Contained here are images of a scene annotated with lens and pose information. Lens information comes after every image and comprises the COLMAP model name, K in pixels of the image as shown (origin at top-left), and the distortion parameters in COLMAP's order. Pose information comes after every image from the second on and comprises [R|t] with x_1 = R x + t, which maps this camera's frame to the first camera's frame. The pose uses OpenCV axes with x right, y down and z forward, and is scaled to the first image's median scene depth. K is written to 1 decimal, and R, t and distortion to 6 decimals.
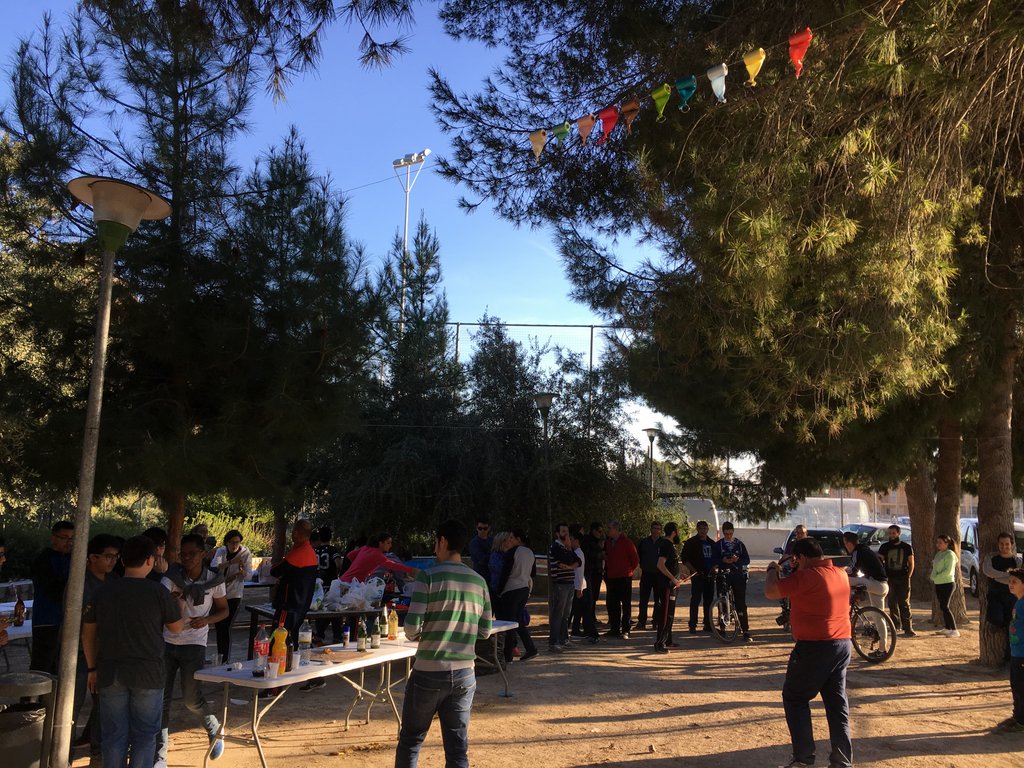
lens RADIAL K [[860.3, 0, 512.0], [0, 860.3, 384.0], [0, 0, 1]] dist [0.089517, -0.123412]
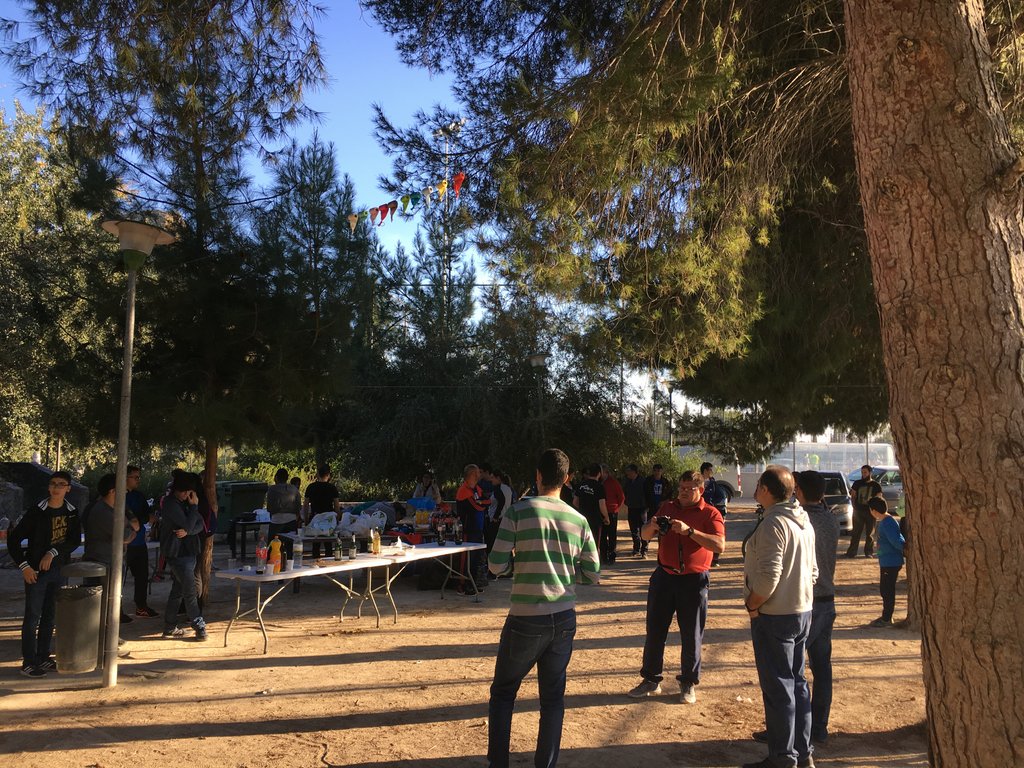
lens RADIAL K [[865.1, 0, 521.5], [0, 865.1, 386.7], [0, 0, 1]] dist [0.082358, -0.124245]
pose [[0.997005, -0.018515, -0.075081, 0.107847], [0.022788, 0.998145, 0.056450, -0.011728], [0.073897, -0.057992, 0.995578, -0.149460]]
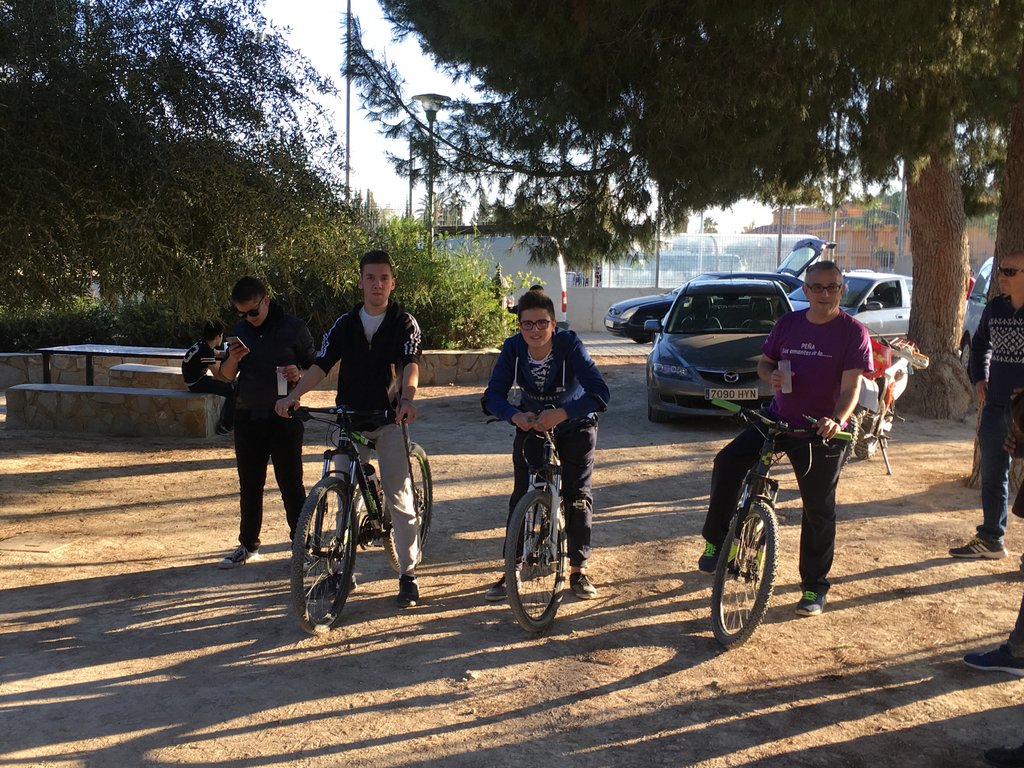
lens RADIAL K [[1150.7, 0, 512.0], [0, 1150.7, 384.0], [0, 0, 1]] dist [0.021257, -0.010700]
pose [[0.991066, -0.031268, 0.129658, 0.216921], [-0.000246, 0.971700, 0.236217, 0.105956], [-0.133375, -0.234138, 0.963011, 0.570904]]
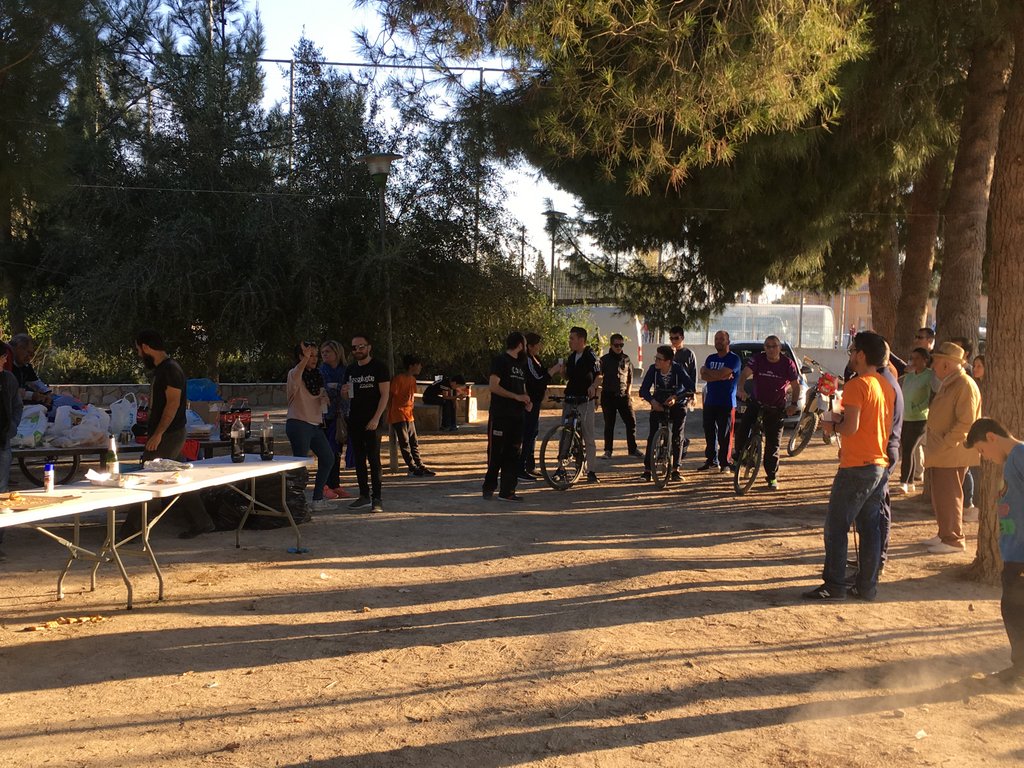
lens RADIAL K [[1151.7, 0, 516.5], [0, 1151.7, 383.2], [0, 0, 1]] dist [0.062063, -0.063685]
pose [[0.995179, -0.010591, 0.097504, 0.059777], [-0.008162, 0.981761, 0.189945, 0.016381], [-0.097737, -0.189825, 0.976941, 0.019852]]
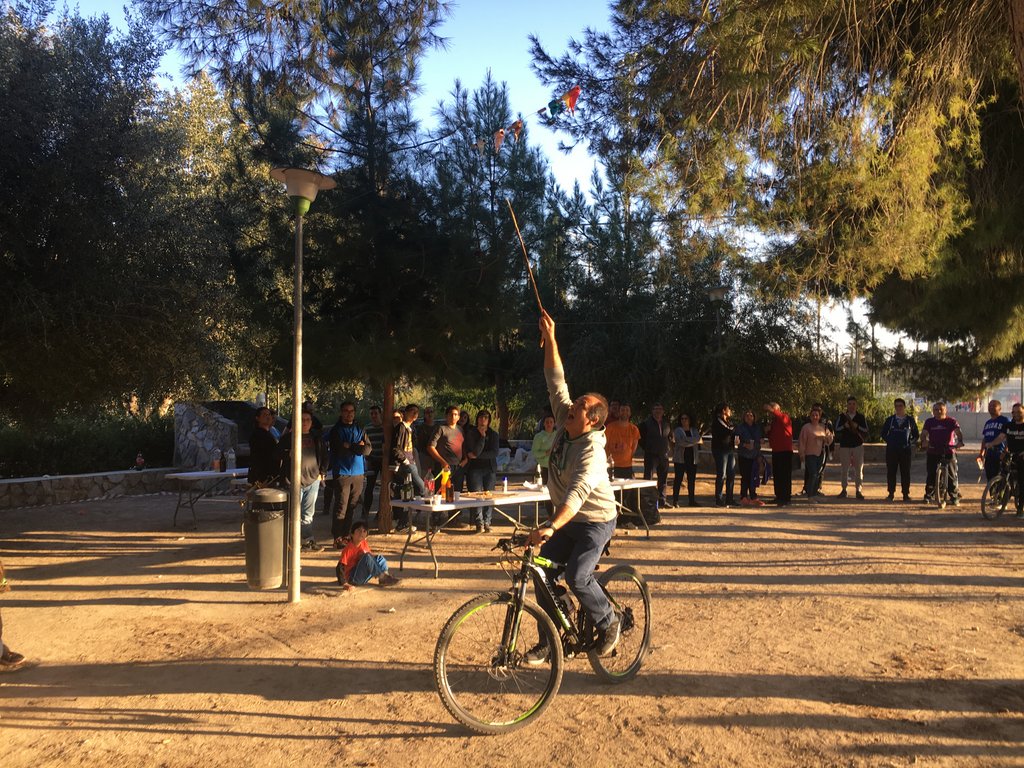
lens RADIAL K [[865.1, 0, 521.5], [0, 865.1, 386.7], [0, 0, 1]] dist [0.082358, -0.124245]
pose [[0.955412, -0.022807, -0.294395, 0.131812], [0.058745, 0.991764, 0.113812, -0.004175], [0.289375, -0.126032, 0.948883, -0.134570]]
